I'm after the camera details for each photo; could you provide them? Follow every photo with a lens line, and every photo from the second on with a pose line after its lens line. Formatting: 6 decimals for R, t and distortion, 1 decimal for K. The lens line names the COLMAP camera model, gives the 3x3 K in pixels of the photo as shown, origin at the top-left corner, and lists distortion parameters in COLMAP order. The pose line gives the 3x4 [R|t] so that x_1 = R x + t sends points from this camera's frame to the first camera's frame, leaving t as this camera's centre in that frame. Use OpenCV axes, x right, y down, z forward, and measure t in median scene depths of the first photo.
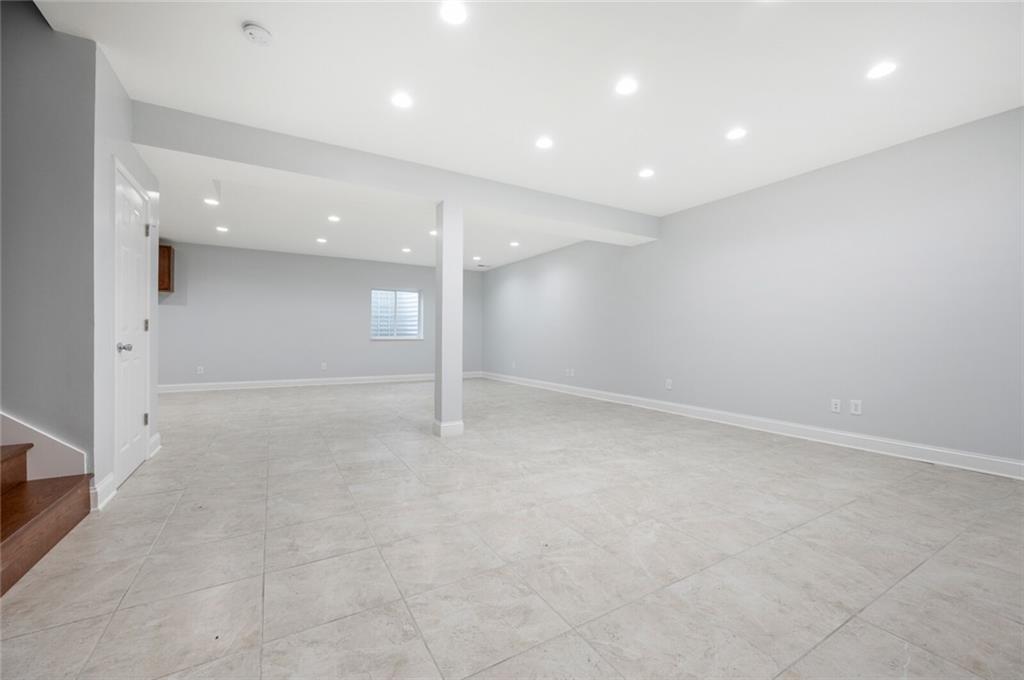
lens RADIAL K [[406.8, 0, 512.0], [0, 406.8, 340.0], [0, 0, 1]] dist [-0.009171, -0.000009]
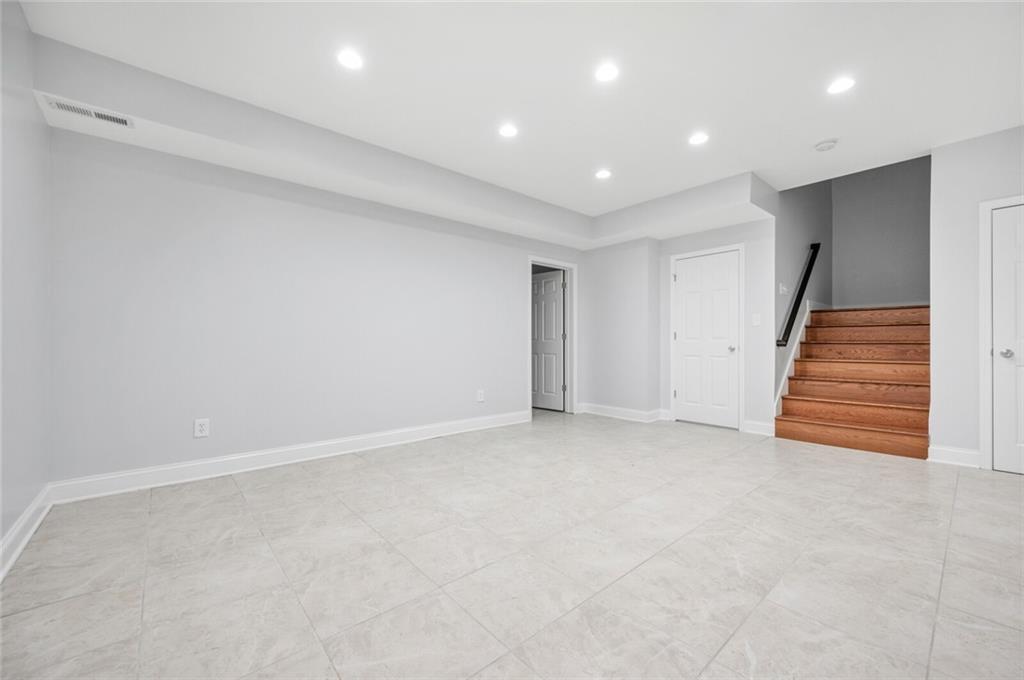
lens RADIAL K [[406.8, 0, 512.0], [0, 406.8, 340.0], [0, 0, 1]] dist [-0.009171, -0.000009]
pose [[-0.983776, -0.003346, -0.179370, 0.662121], [-0.002695, 0.999989, -0.003874, -0.012412], [0.179381, -0.003328, -0.983774, 1.916485]]
